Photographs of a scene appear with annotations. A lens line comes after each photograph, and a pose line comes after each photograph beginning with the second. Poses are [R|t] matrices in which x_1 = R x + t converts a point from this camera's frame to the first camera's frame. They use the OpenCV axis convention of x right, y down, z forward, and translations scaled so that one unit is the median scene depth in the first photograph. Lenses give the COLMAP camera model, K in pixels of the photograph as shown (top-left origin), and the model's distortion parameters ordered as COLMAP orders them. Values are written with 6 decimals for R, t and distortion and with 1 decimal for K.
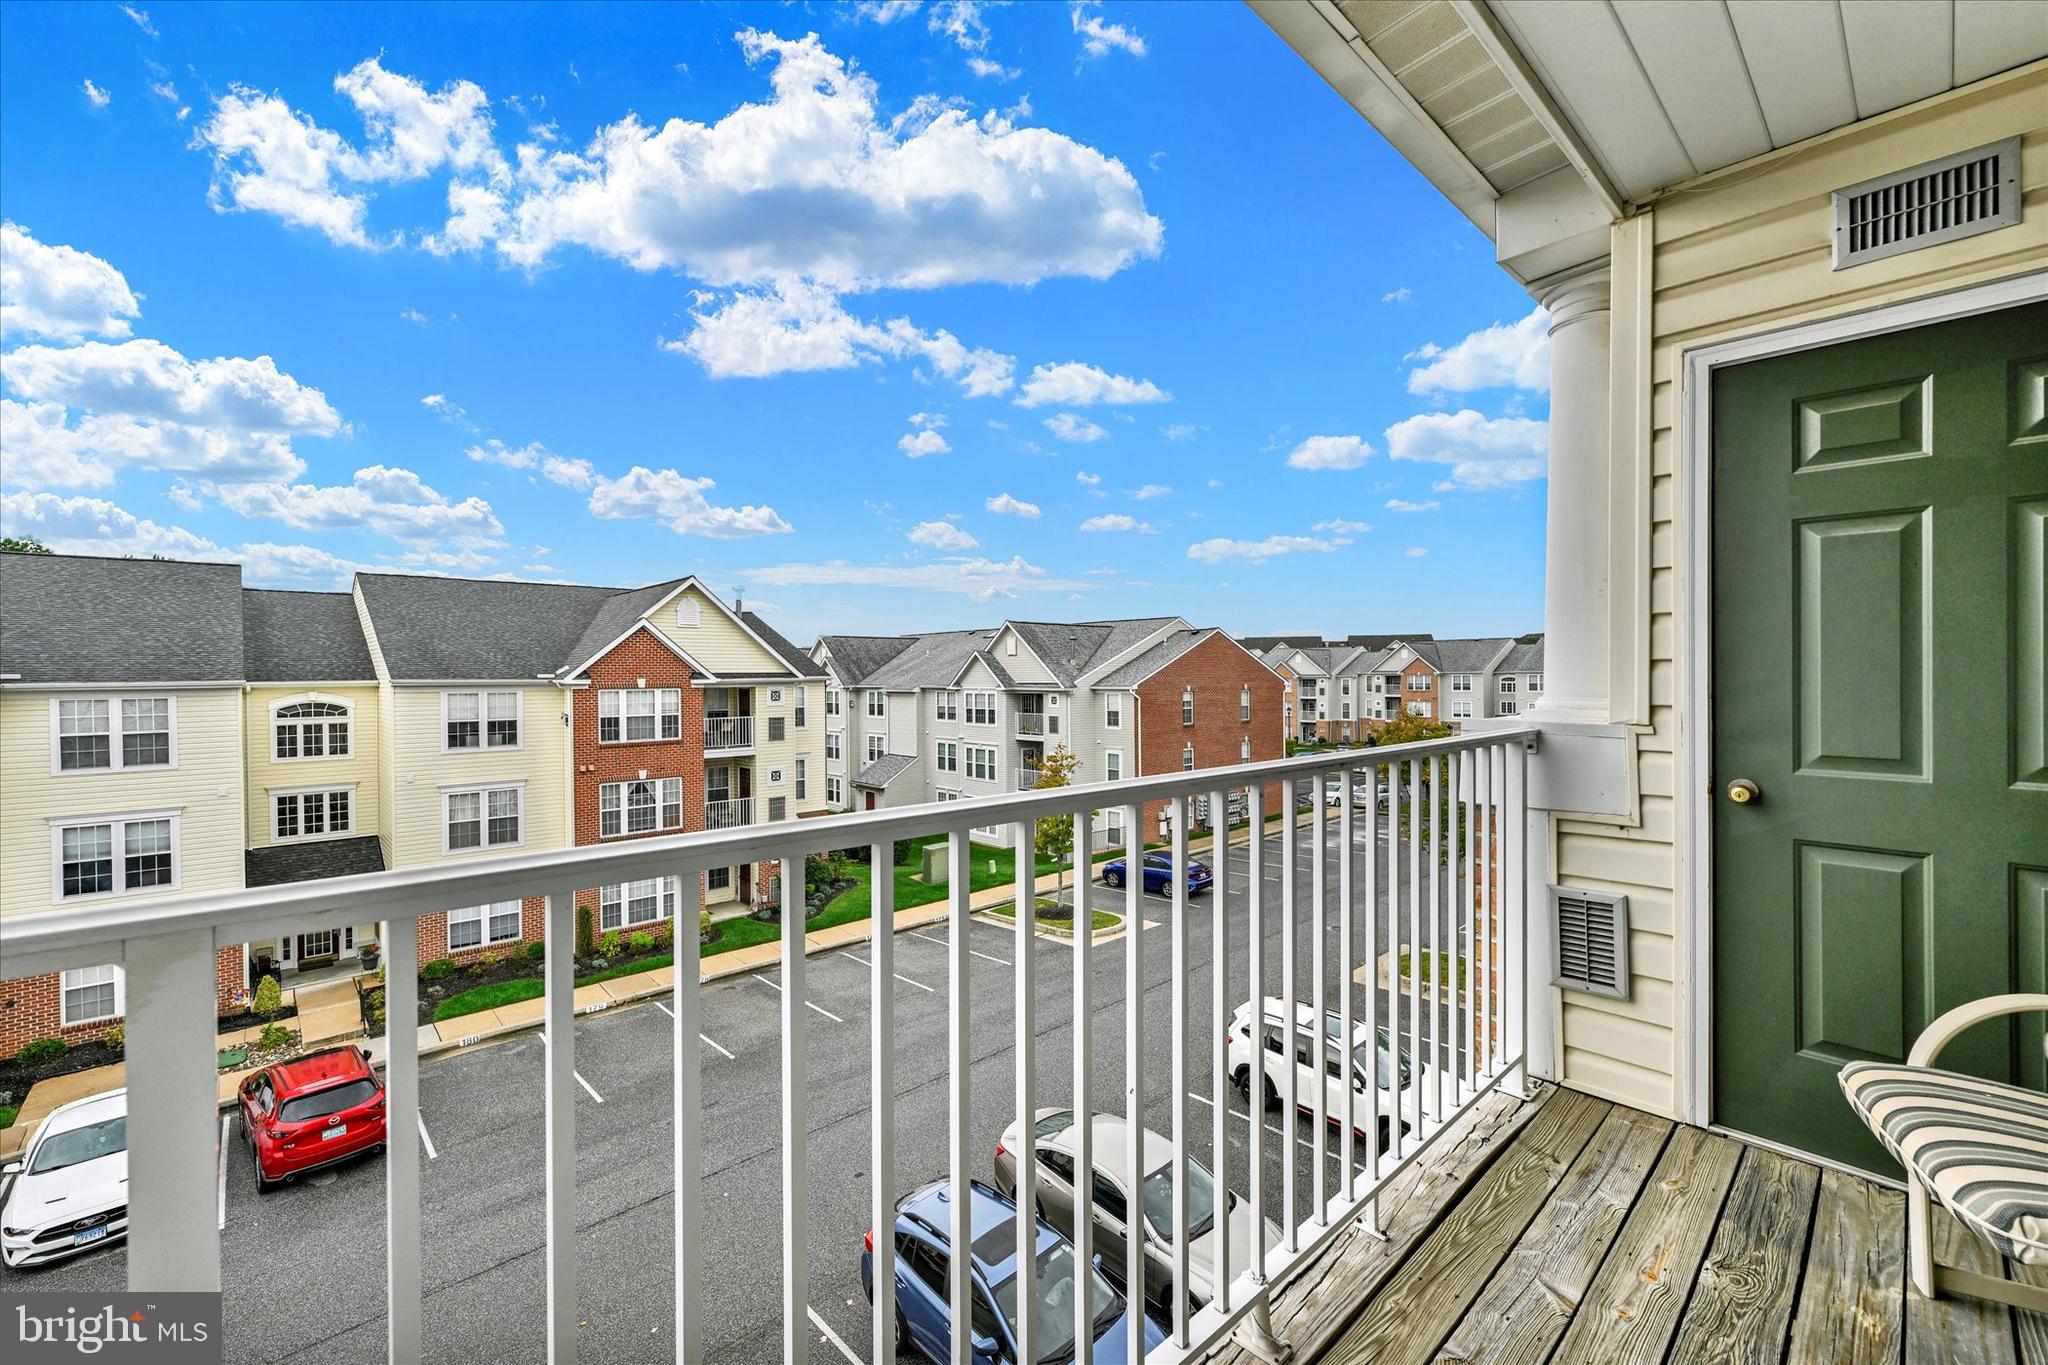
lens RADIAL K [[850.8, 0, 1026.8], [0, 850.8, 669.0], [0, 0, 1]] dist [0.012257, -0.000114]
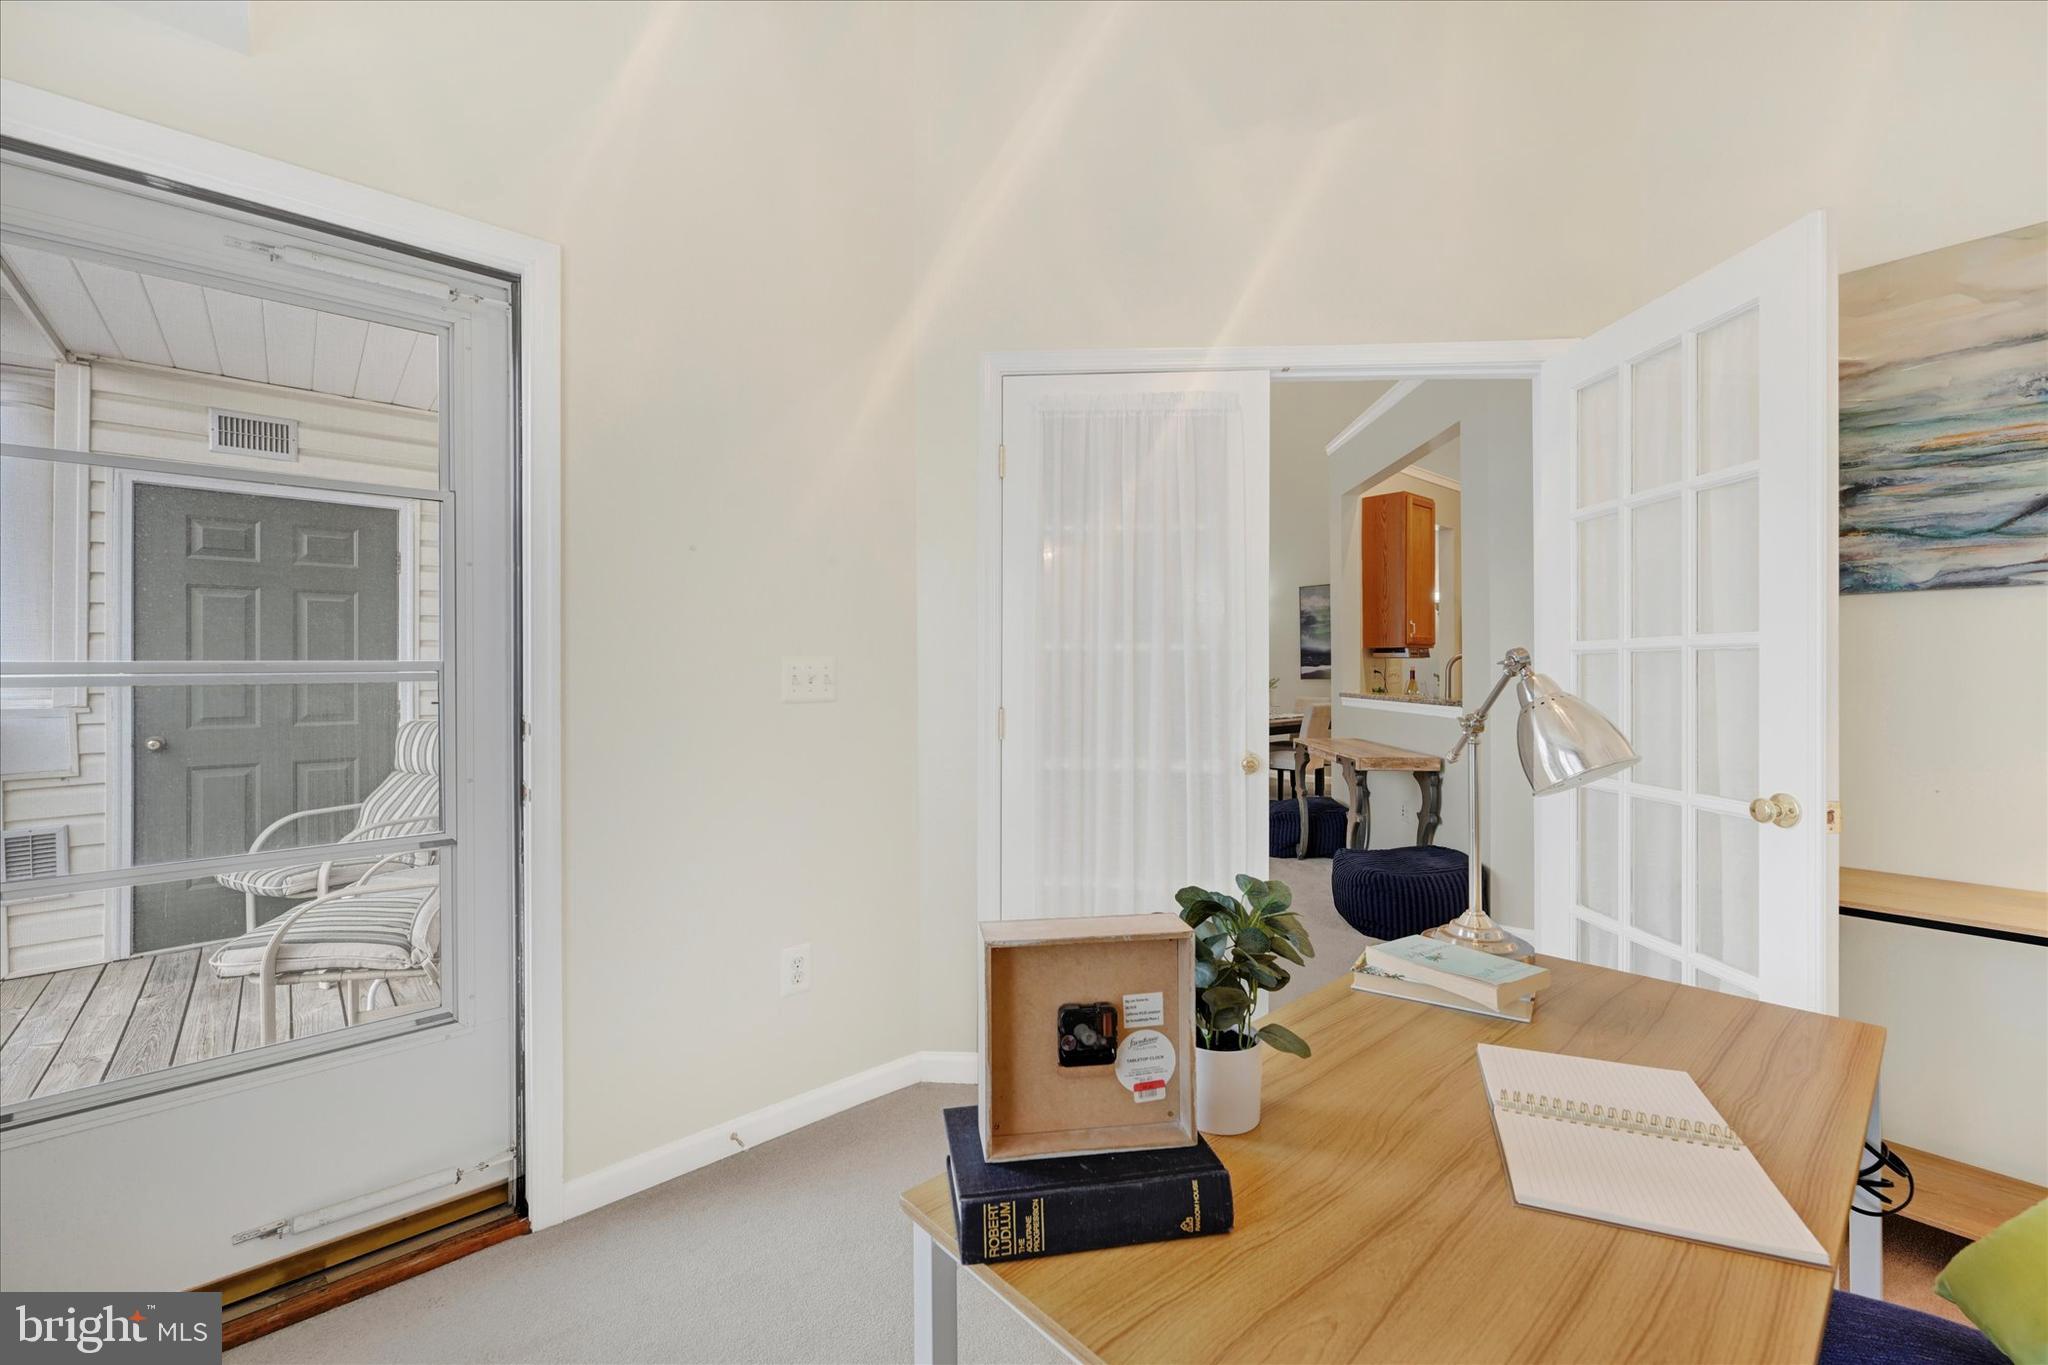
lens RADIAL K [[831.1, 0, 1031.2], [0, 831.1, 682.1], [0, 0, 1]] dist [-0.003235, 0.000384]
pose [[0.017643, 0.003140, 0.999839, -0.719391], [0.002833, 0.999991, -0.003190, 0.033484], [-0.999840, 0.002889, 0.017634, -0.703195]]
